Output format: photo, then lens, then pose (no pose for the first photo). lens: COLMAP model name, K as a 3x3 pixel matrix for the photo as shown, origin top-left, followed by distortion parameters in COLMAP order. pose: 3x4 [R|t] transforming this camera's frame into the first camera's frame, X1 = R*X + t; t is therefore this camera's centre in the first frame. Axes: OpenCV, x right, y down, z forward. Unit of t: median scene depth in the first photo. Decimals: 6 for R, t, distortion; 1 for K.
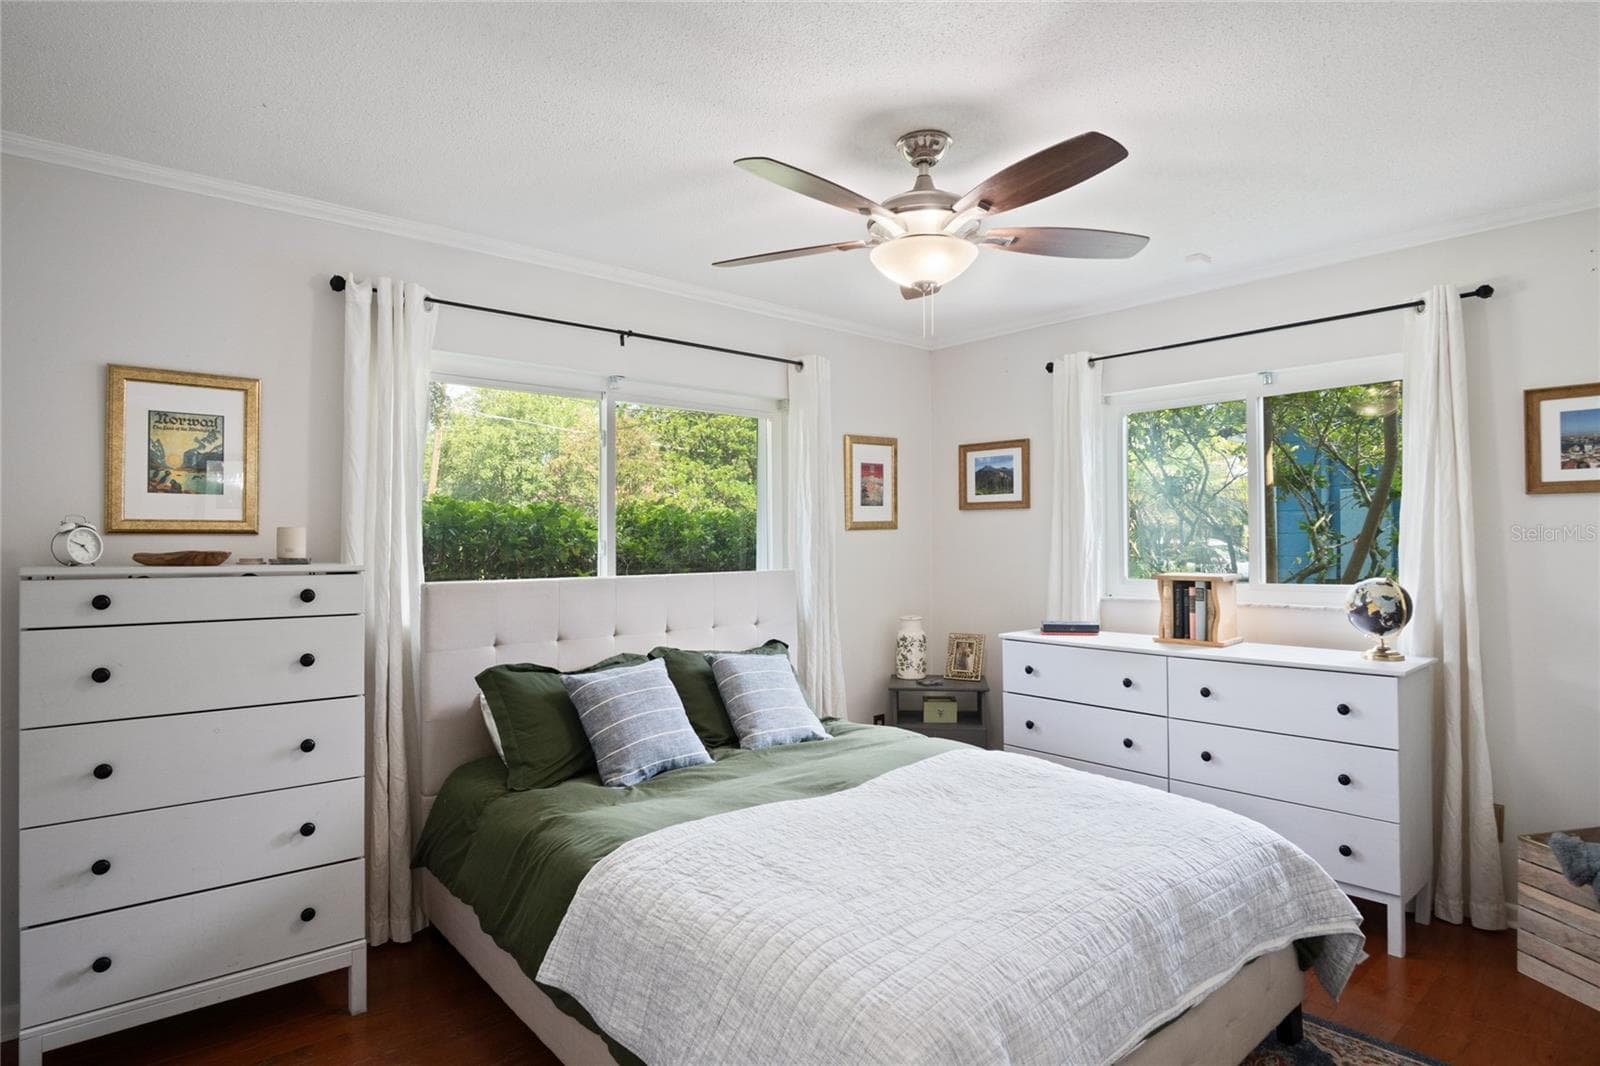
lens RADIAL K [[887.3, 0, 790.2], [0, 887.3, 528.1], [0, 0, 1]] dist [0.007023, 0.000589]
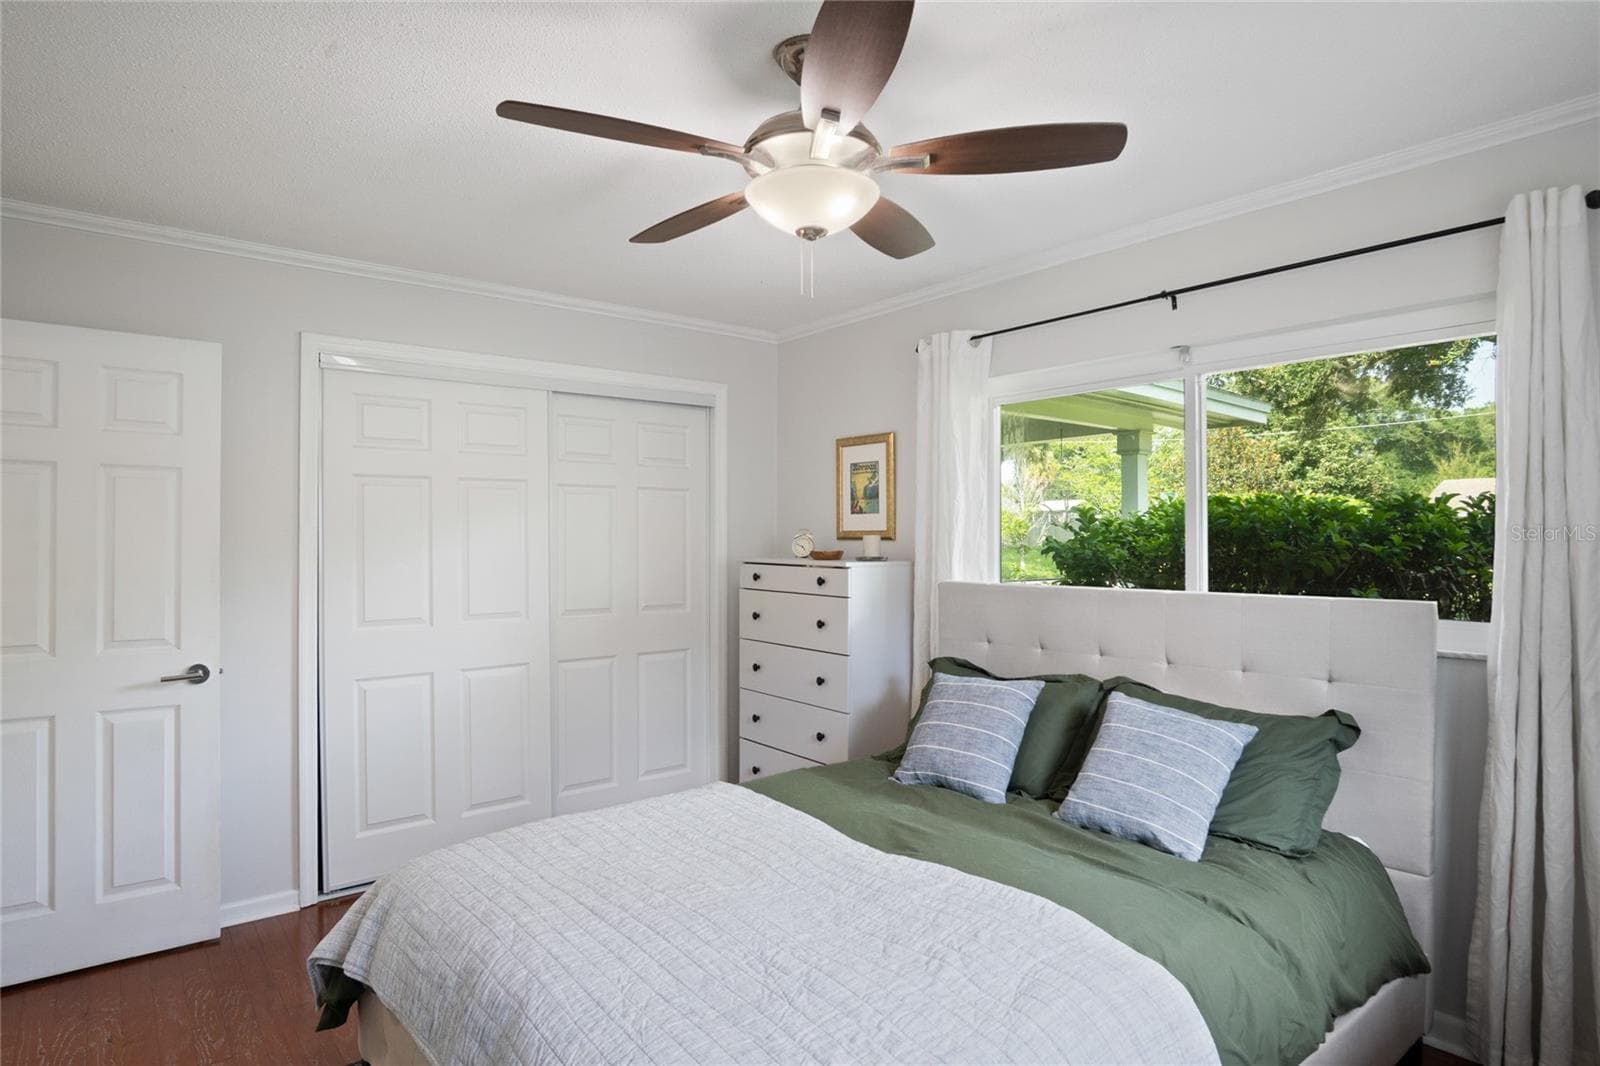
lens RADIAL K [[887.3, 0, 790.9], [0, 887.3, 540.0], [0, 0, 1]] dist [0.007023, 0.000589]
pose [[-0.039543, 0.008465, -0.999182, 0.872099], [0.015000, 0.999856, 0.007877, -0.006700], [0.999105, -0.014676, -0.039665, 0.916179]]
